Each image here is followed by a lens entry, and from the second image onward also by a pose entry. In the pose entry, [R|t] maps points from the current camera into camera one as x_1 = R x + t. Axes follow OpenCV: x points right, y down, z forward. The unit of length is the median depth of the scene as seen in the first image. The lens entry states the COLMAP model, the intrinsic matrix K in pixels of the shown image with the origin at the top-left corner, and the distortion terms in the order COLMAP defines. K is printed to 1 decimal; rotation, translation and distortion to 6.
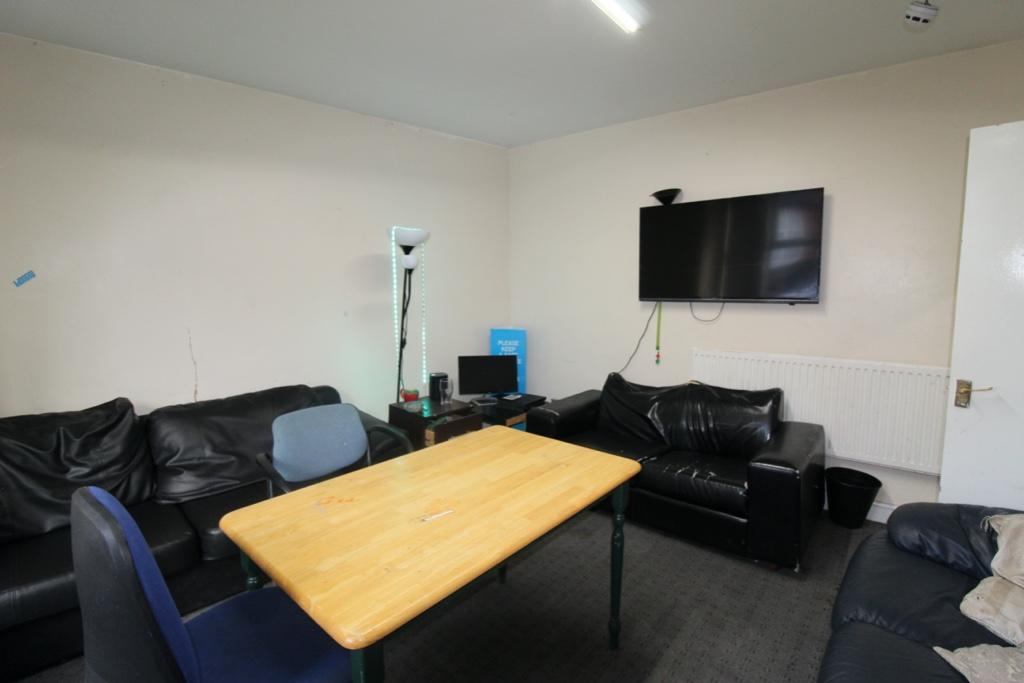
lens RADIAL K [[495.1, 0, 519.4], [0, 495.1, 339.5], [0, 0, 1]] dist [-0.004287, -0.000478]
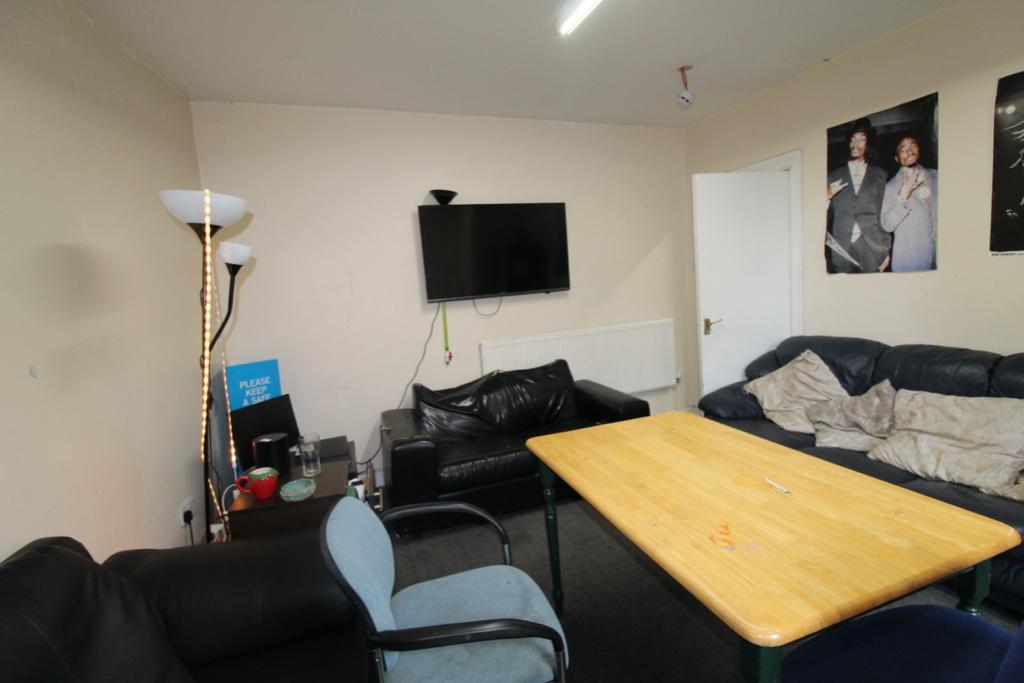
lens RADIAL K [[495.1, 0, 519.4], [0, 495.1, 339.5], [0, 0, 1]] dist [-0.004287, -0.000478]
pose [[0.473841, -0.128616, 0.871167, -0.548246], [0.173751, 0.983484, 0.050692, -0.028485], [-0.863299, 0.127347, 0.488362, 0.418279]]
